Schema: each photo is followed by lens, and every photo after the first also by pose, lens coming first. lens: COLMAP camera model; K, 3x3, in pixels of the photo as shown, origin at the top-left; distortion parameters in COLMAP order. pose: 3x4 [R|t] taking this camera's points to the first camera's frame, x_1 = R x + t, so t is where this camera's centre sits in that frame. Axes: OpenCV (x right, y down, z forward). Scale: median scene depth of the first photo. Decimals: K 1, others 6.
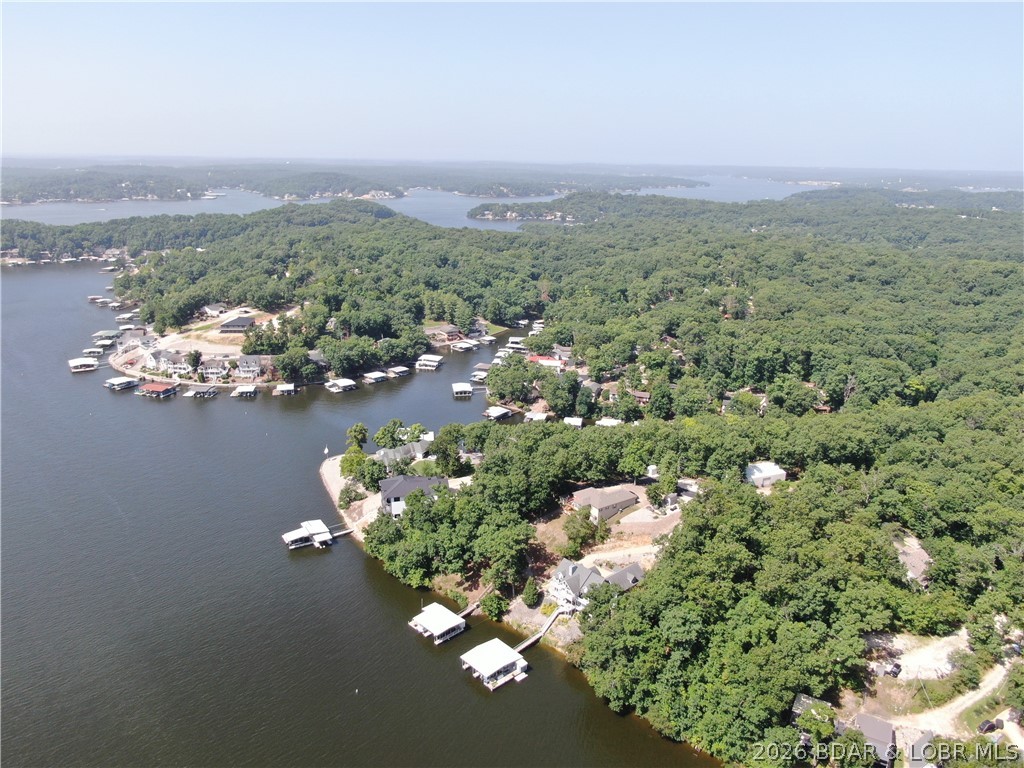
lens RADIAL K [[741.6, 0, 513.6], [0, 741.6, 382.1], [0, 0, 1]] dist [-0.018089, 0.008890]
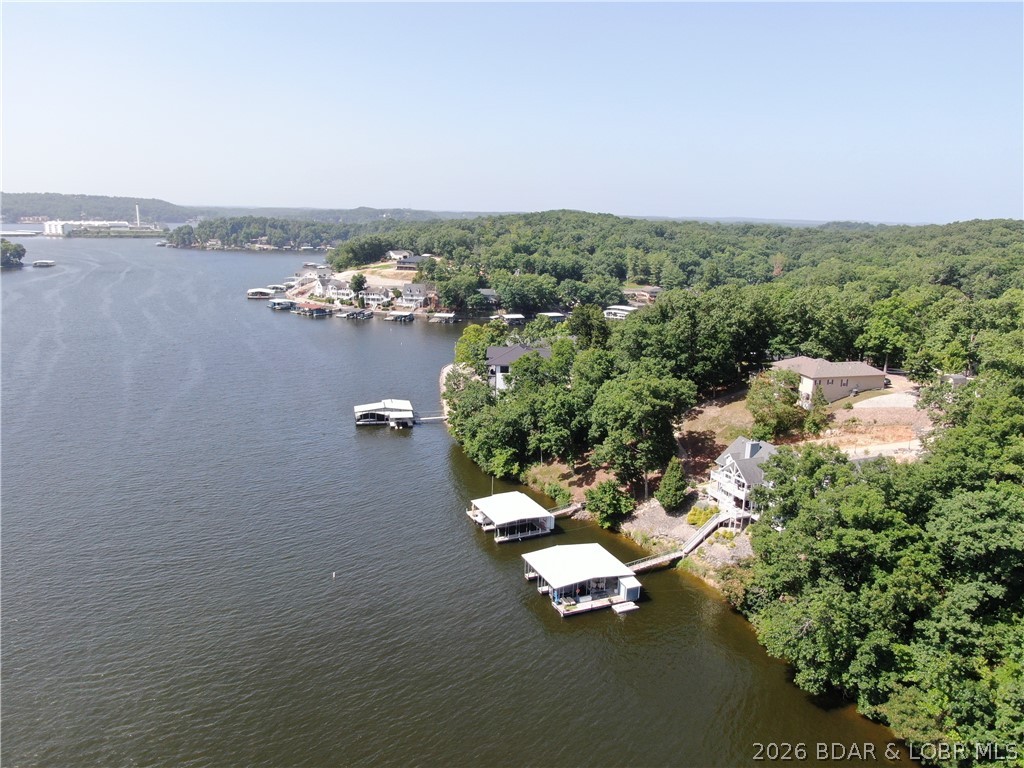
lens RADIAL K [[741.6, 0, 513.6], [0, 741.6, 382.1], [0, 0, 1]] dist [-0.018089, 0.008890]
pose [[0.948442, 0.076244, -0.307643, 0.066089], [-0.099606, 0.993159, -0.060941, 0.218535], [0.300892, 0.088442, 0.949548, 0.361122]]
